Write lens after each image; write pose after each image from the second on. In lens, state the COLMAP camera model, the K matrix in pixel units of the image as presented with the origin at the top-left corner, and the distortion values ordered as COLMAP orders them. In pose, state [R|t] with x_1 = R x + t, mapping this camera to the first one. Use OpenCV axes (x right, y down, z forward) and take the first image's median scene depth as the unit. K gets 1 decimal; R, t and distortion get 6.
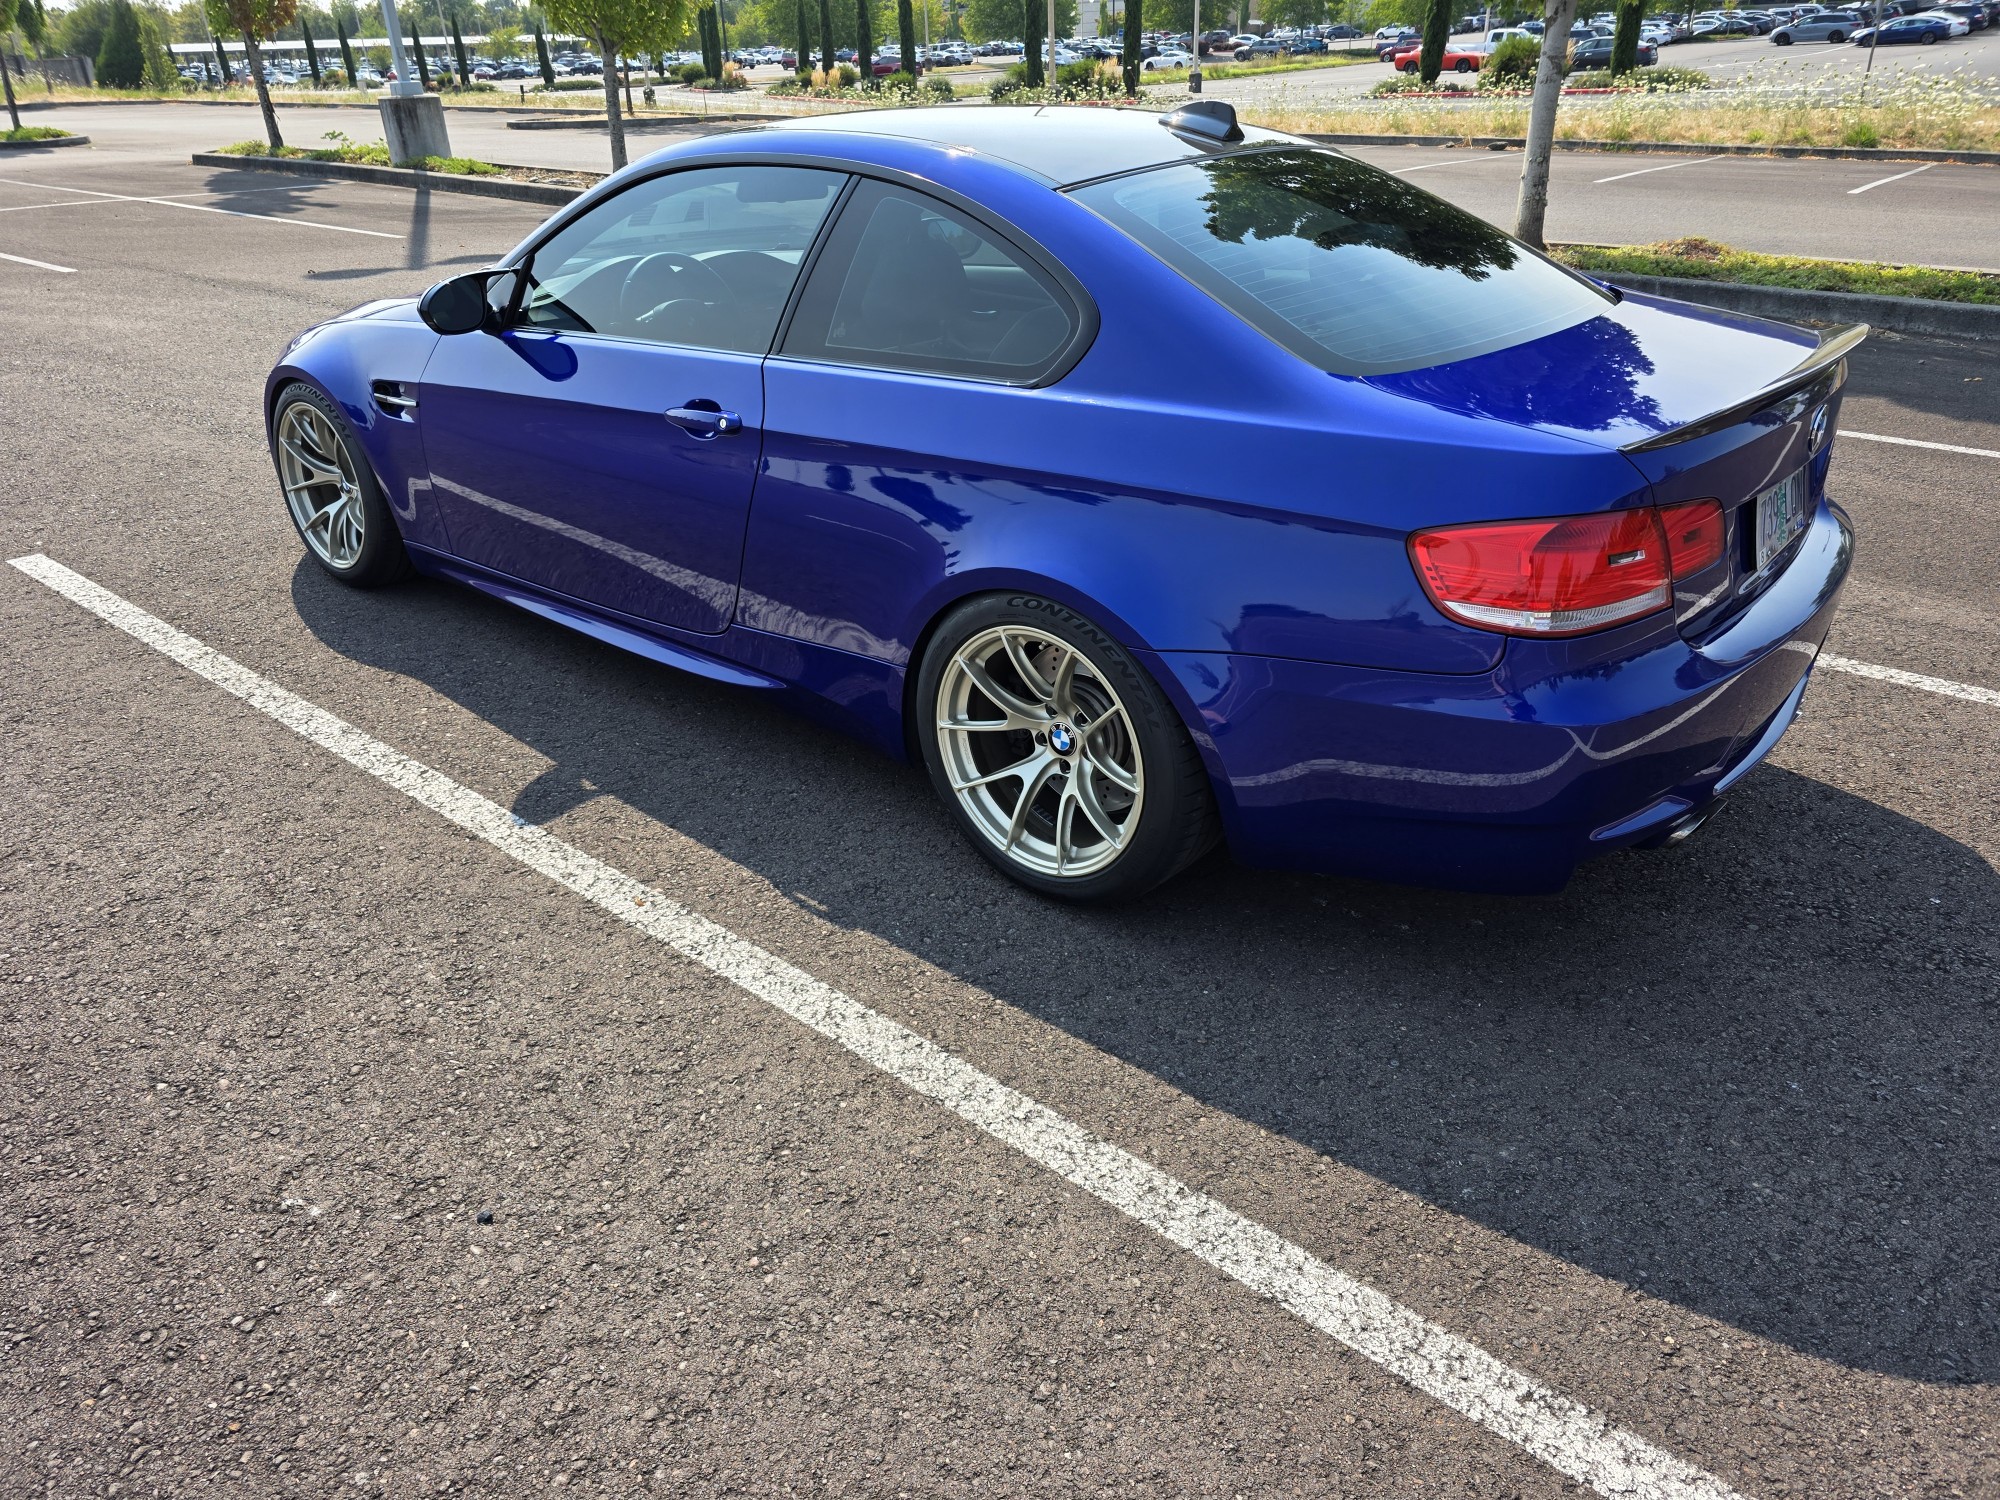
lens RADIAL K [[1348.7, 0, 985.9], [0, 1348.7, 733.8], [0, 0, 1]] dist [0.053052, -0.047056]
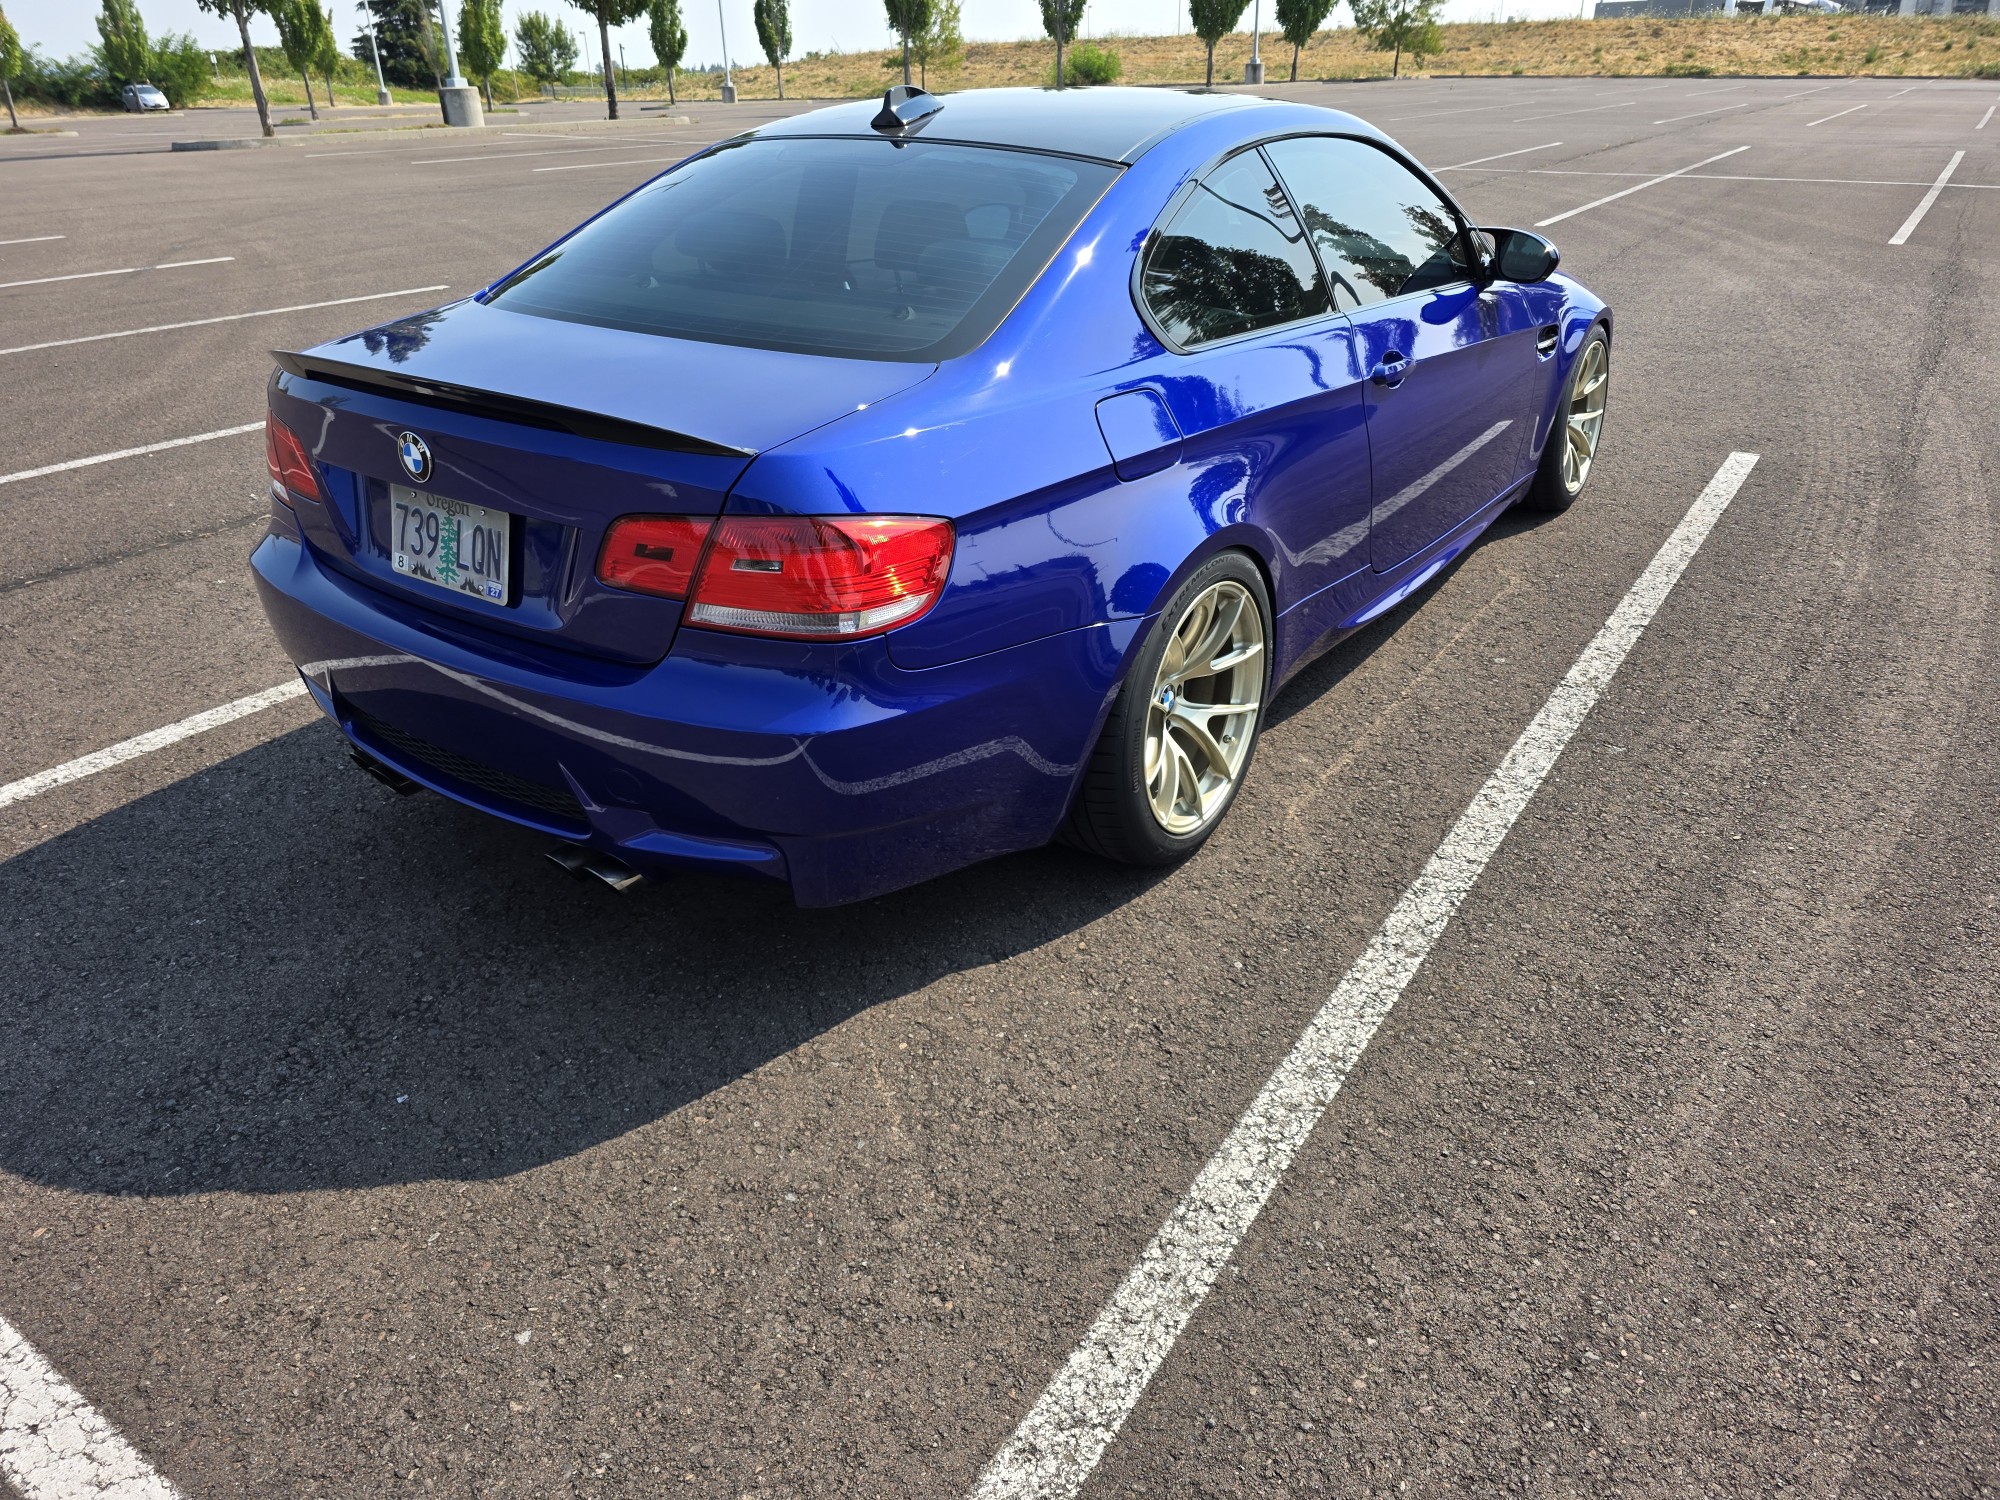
lens RADIAL K [[1348.7, 0, 1008.3], [0, 1348.7, 735.8], [0, 0, 1]] dist [0.053052, -0.047056]
pose [[0.099482, 0.450746, -0.887092, 0.795527], [-0.434681, 0.821635, 0.368739, -0.297841], [0.895073, 0.348919, 0.277668, 0.605129]]
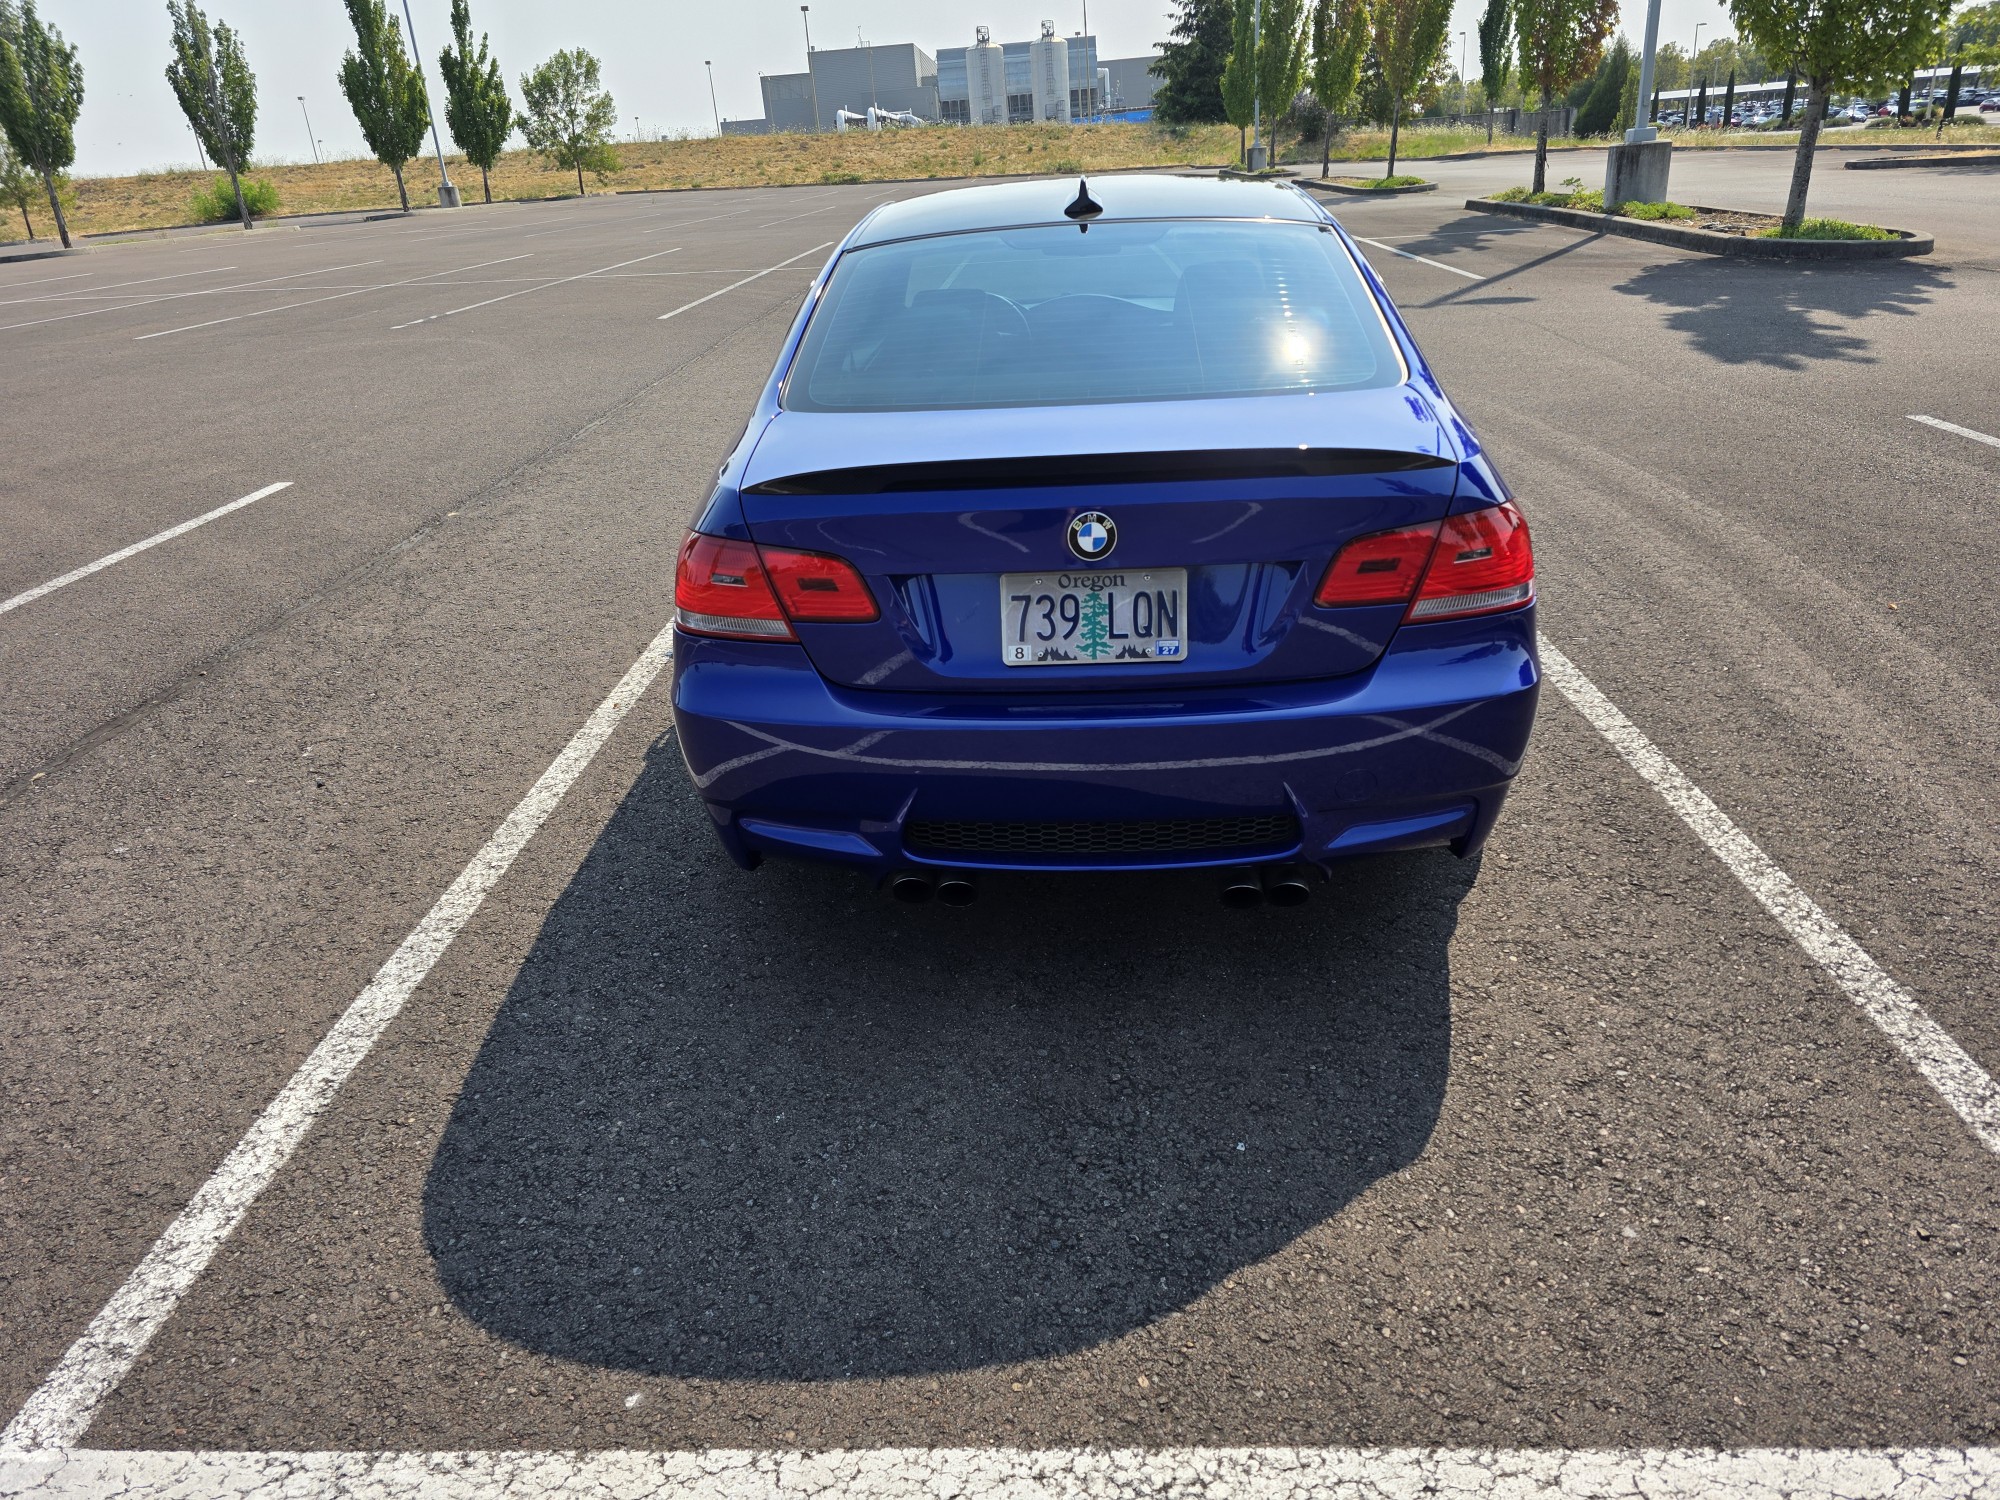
lens RADIAL K [[1348.7, 0, 998.9], [0, 1348.7, 730.4], [0, 0, 1]] dist [0.053052, -0.047056]
pose [[0.606131, 0.292878, -0.739478, 0.669873], [-0.312885, 0.942575, 0.116853, -0.095674], [0.731237, 0.160544, 0.662962, 0.188420]]
